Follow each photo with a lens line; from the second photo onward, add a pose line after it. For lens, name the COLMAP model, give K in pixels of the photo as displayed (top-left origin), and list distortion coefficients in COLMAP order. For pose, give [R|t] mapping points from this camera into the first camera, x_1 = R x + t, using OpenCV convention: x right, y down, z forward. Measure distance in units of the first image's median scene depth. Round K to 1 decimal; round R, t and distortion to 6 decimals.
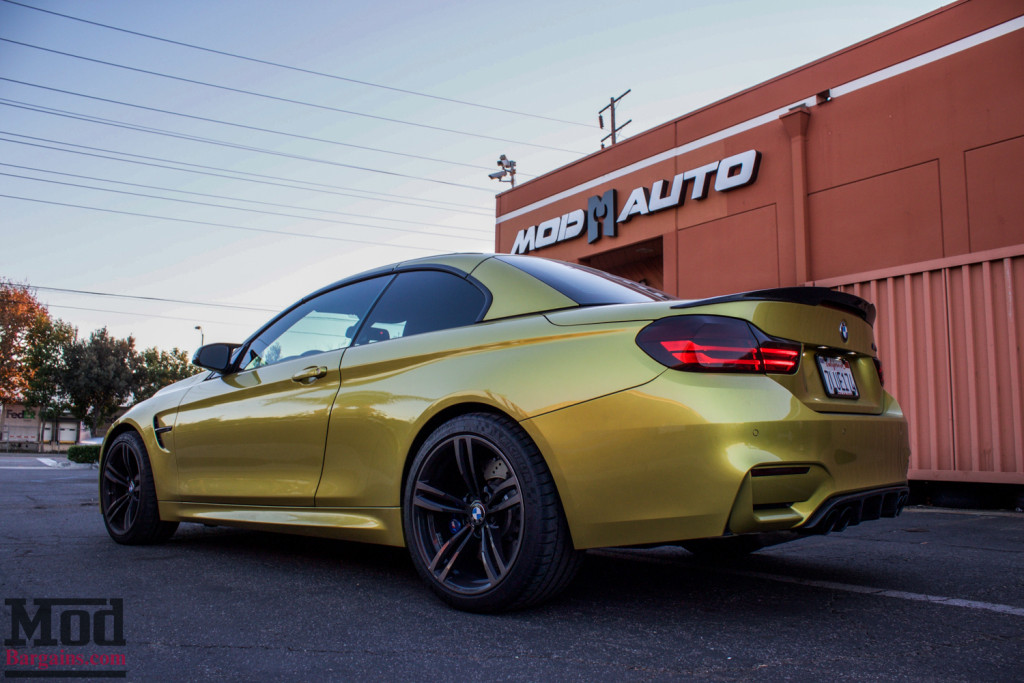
lens RADIAL K [[851.1, 0, 517.4], [0, 851.1, 346.1], [0, 0, 1]] dist [-0.161261, 0.148901]
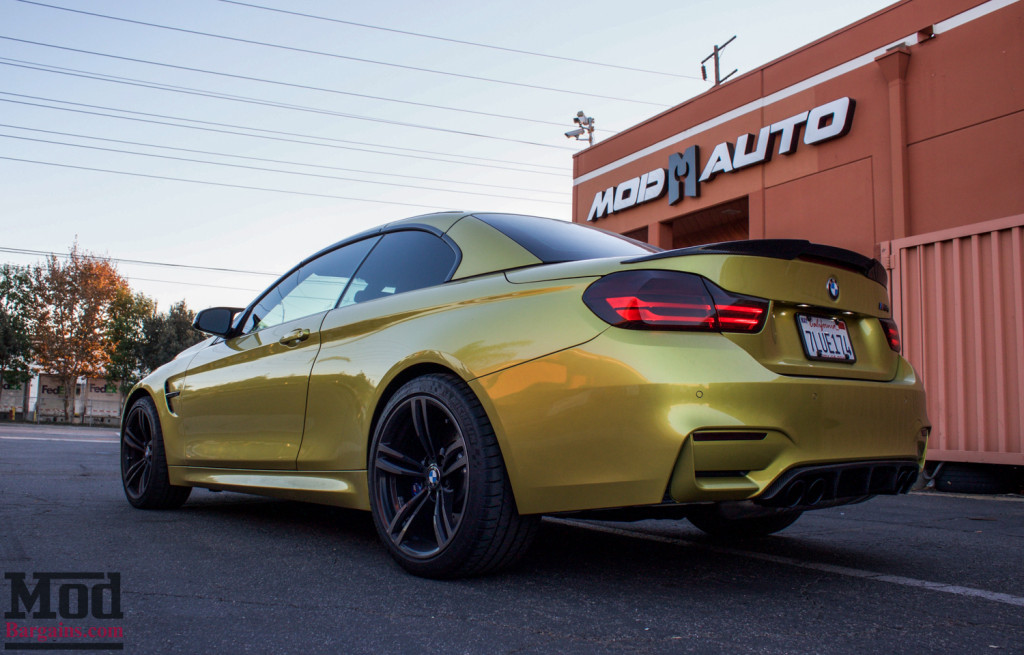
lens RADIAL K [[918.8, 0, 480.9], [0, 918.8, 323.1], [0, 0, 1]] dist [-0.164290, 0.160172]
pose [[0.988304, -0.000299, -0.152495, 0.042822], [0.000841, 0.999994, 0.003490, 0.004380], [0.152493, -0.003578, 0.988298, -0.008589]]
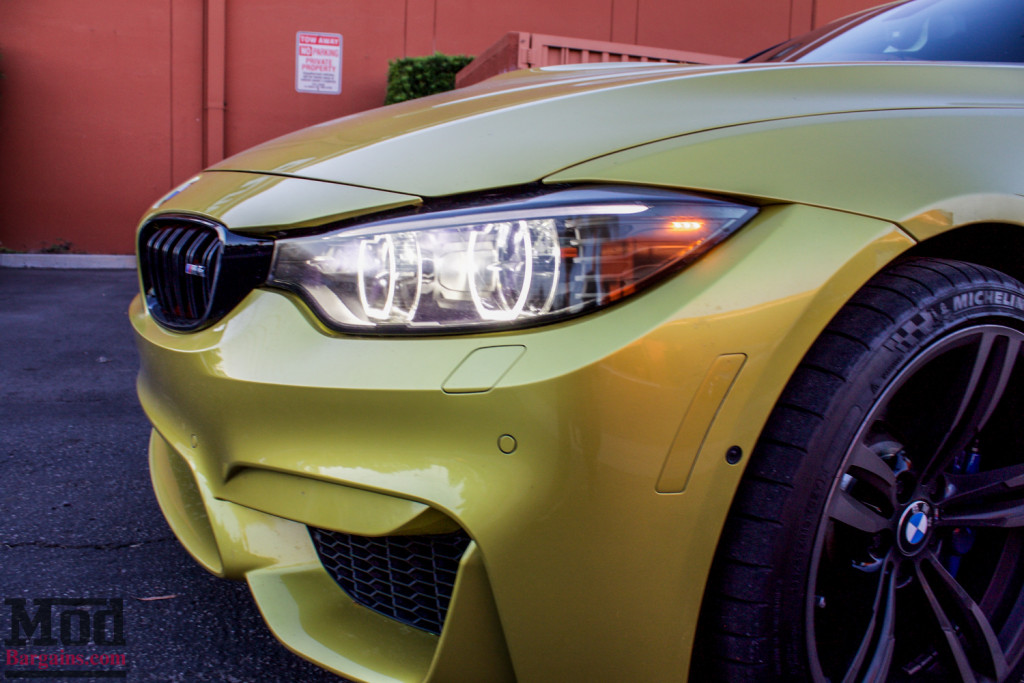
lens RADIAL K [[851.1, 0, 517.4], [0, 851.1, 346.1], [0, 0, 1]] dist [-0.161261, 0.148901]
pose [[0.339788, -0.131580, 0.931252, -0.297570], [-0.152384, 0.969380, 0.192567, 0.042623], [-0.928075, -0.207340, 0.309333, 0.439809]]
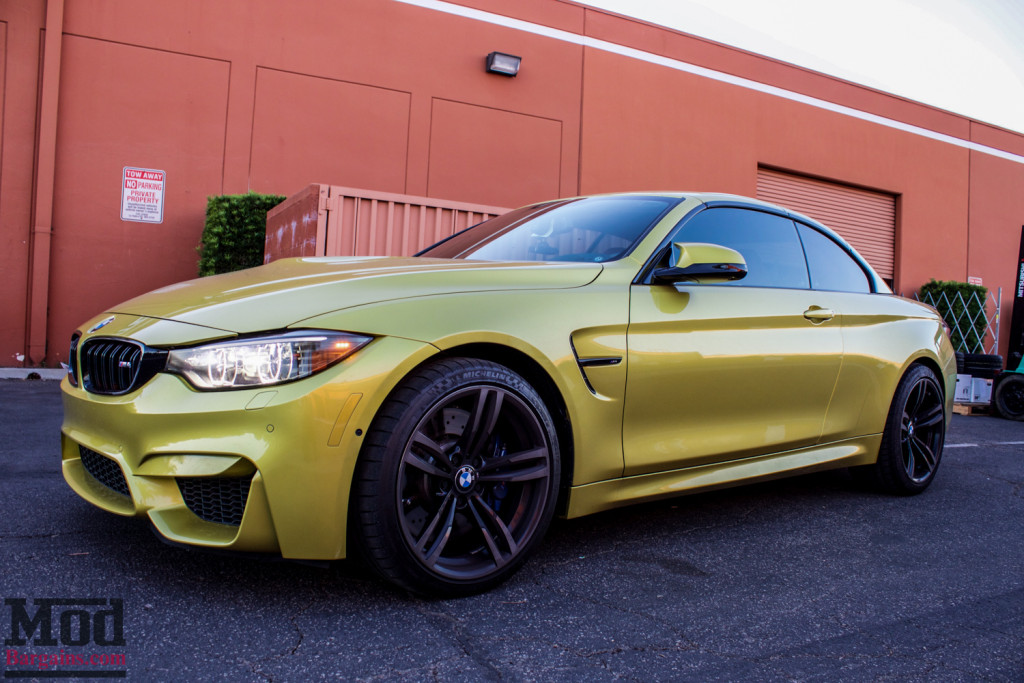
lens RADIAL K [[851.1, 0, 517.4], [0, 851.1, 346.1], [0, 0, 1]] dist [-0.161261, 0.148901]
pose [[0.131591, -0.004041, 0.991296, -0.403943], [-0.163157, 0.986266, 0.025679, 0.033437], [-0.977785, -0.165116, 0.129124, 0.388957]]
